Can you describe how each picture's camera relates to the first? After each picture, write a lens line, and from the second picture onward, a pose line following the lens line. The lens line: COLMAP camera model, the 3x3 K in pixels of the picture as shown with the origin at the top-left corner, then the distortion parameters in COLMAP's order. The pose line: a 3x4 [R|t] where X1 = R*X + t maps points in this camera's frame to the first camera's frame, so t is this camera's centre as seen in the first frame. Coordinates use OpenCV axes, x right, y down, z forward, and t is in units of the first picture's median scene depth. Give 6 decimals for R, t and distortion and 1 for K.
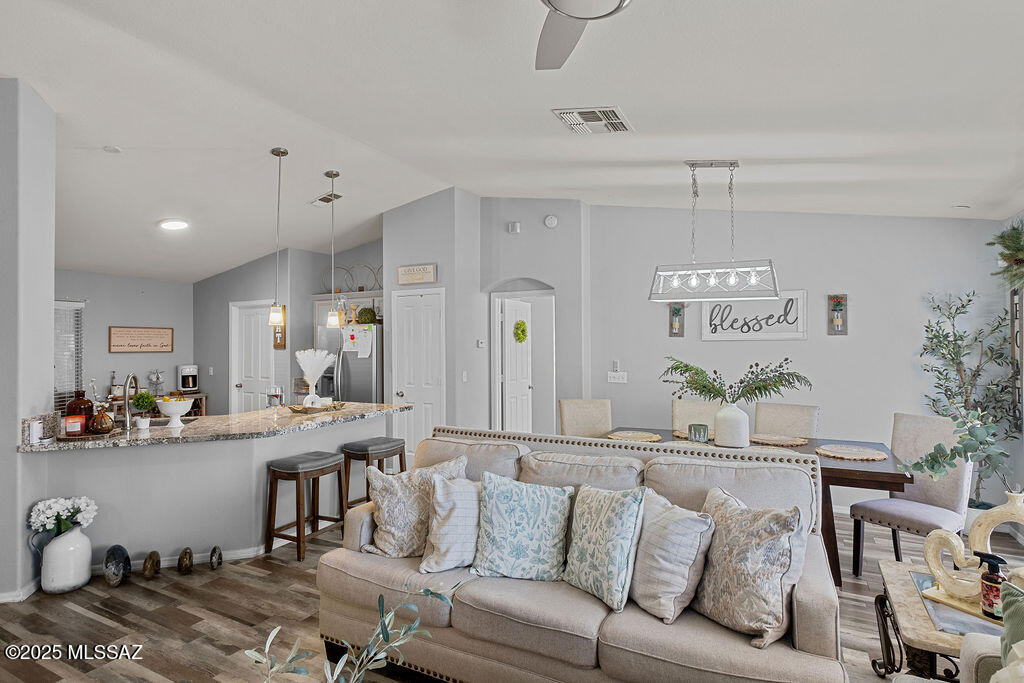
lens RADIAL K [[521.6, 0, 512.0], [0, 521.6, 341.5], [0, 0, 1]] dist [0.000763, 0.000061]
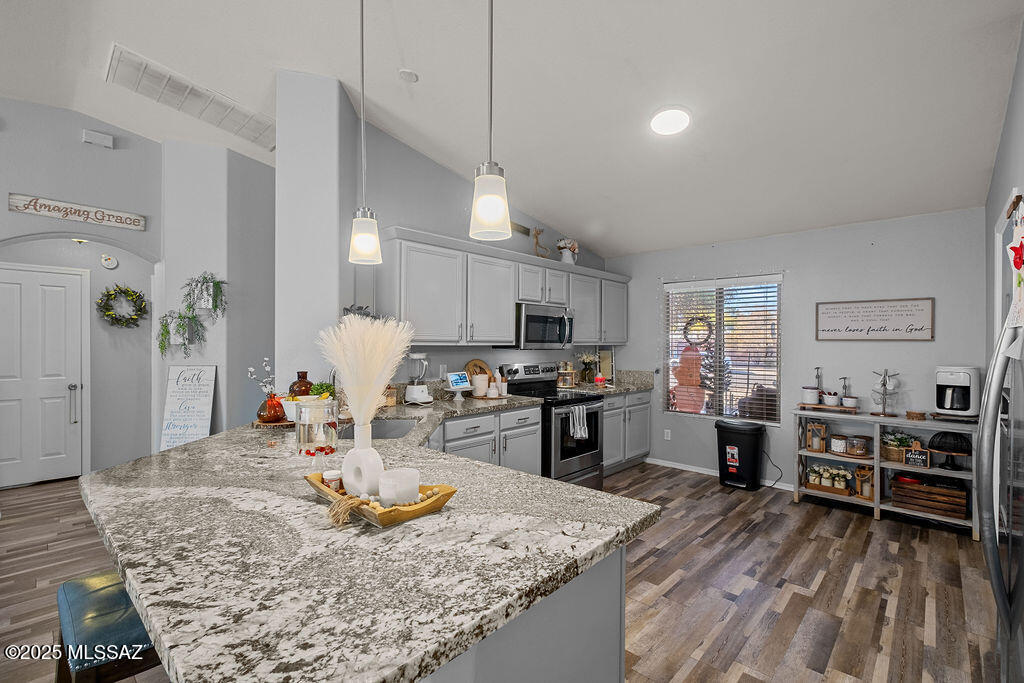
lens RADIAL K [[451.4, 0, 515.8], [0, 451.4, 344.9], [0, 0, 1]] dist [0.000969, -0.005331]
pose [[-0.258687, 0.008485, -0.965924, -0.114647], [0.003328, 0.999963, 0.007893, 0.029400], [0.965955, -0.001172, -0.258706, 1.066167]]
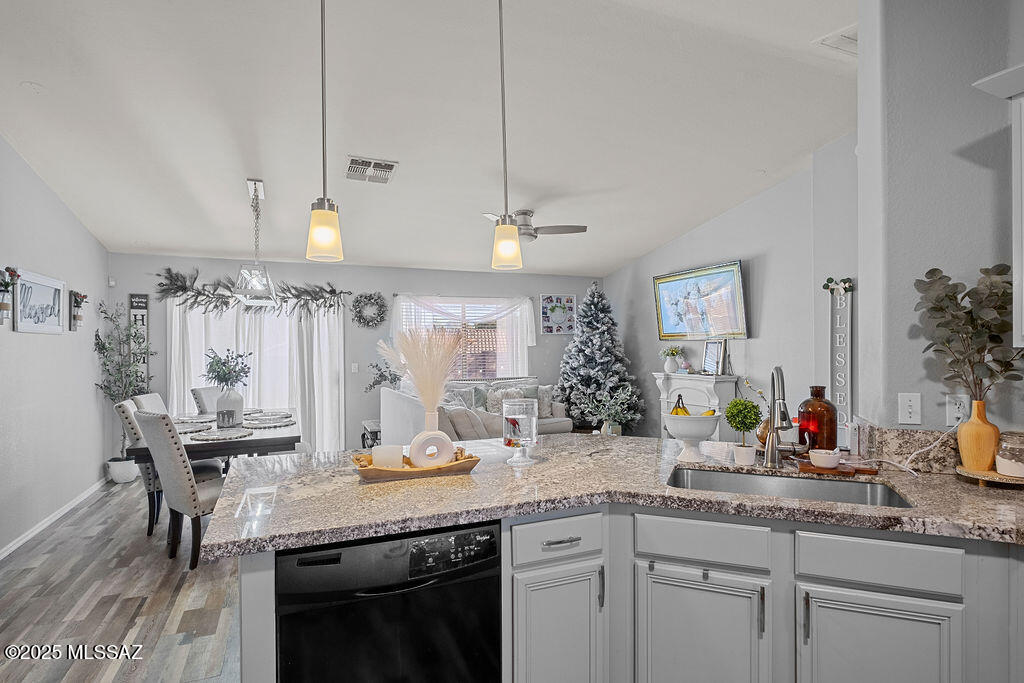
lens RADIAL K [[541.1, 0, 516.4], [0, 541.1, 348.7], [0, 0, 1]] dist [-0.000764, -0.000616]
pose [[-0.775450, 0.011554, 0.631304, -0.653157], [0.009012, 0.999933, -0.007232, 0.034698], [-0.631345, 0.000081, -0.775502, 1.181556]]
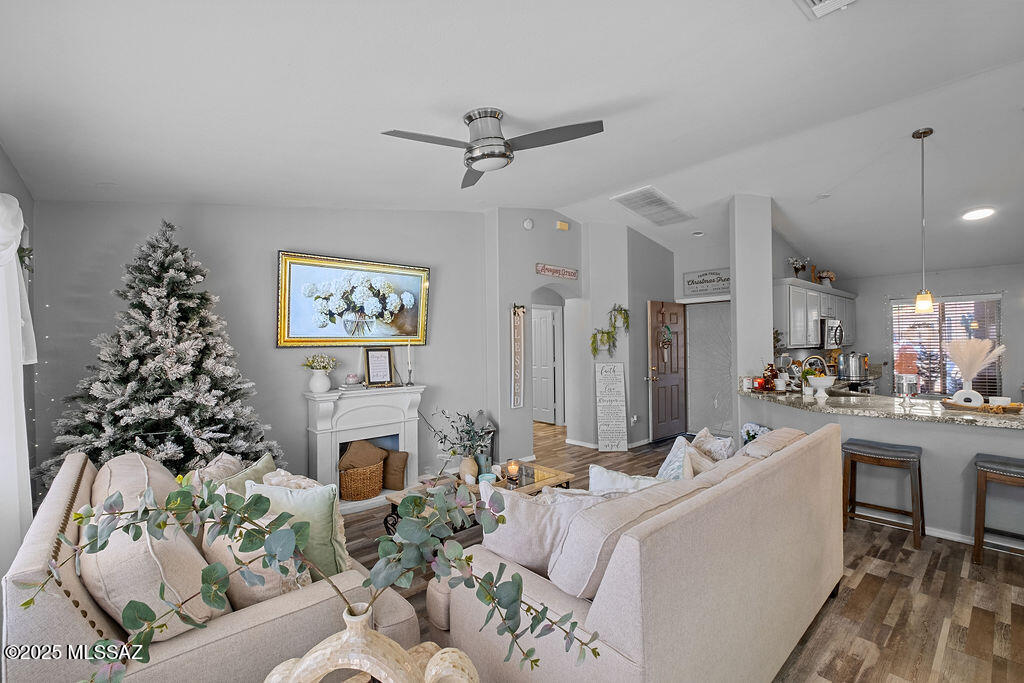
lens RADIAL K [[440.7, 0, 512.0], [0, 440.7, 341.5], [0, 0, 1]] dist [-0.000333, -0.005922]
pose [[-0.354554, 0.007455, -0.935006, 0.512703], [0.021536, 0.999768, -0.000195, 0.004725], [0.934787, -0.020205, -0.354633, 0.500137]]
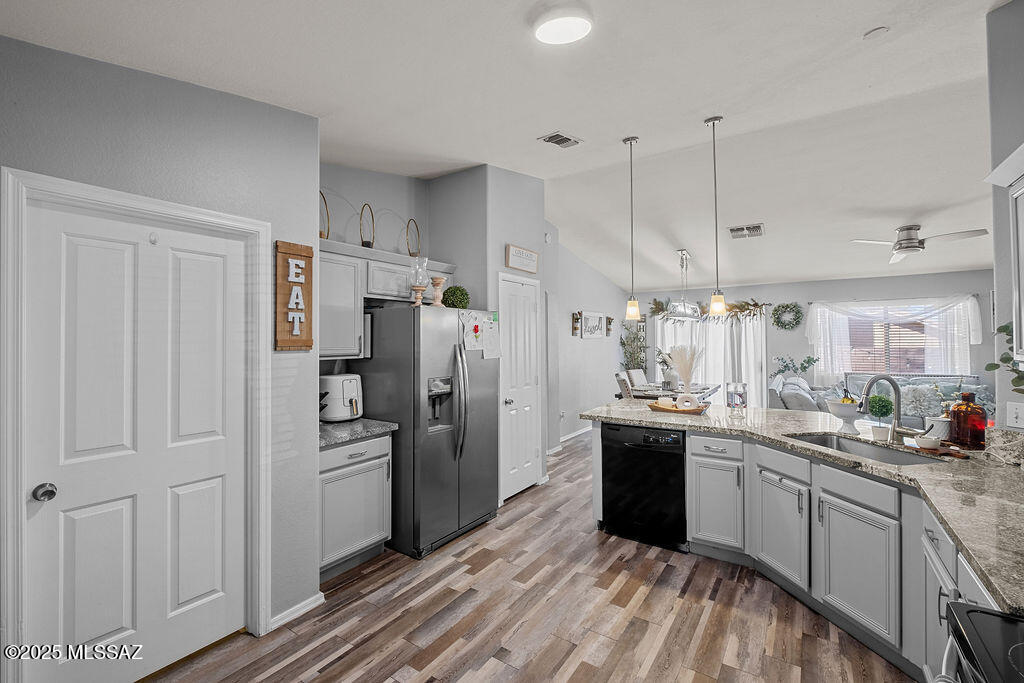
lens RADIAL K [[441.2, 0, 509.5], [0, 441.2, 333.0], [0, 0, 1]] dist [-0.000567, -0.004954]
pose [[0.111736, 0.021910, 0.993496, -1.075965], [-0.000483, 0.999758, -0.021994, 0.012054], [-0.993738, 0.001978, 0.111720, 1.110205]]
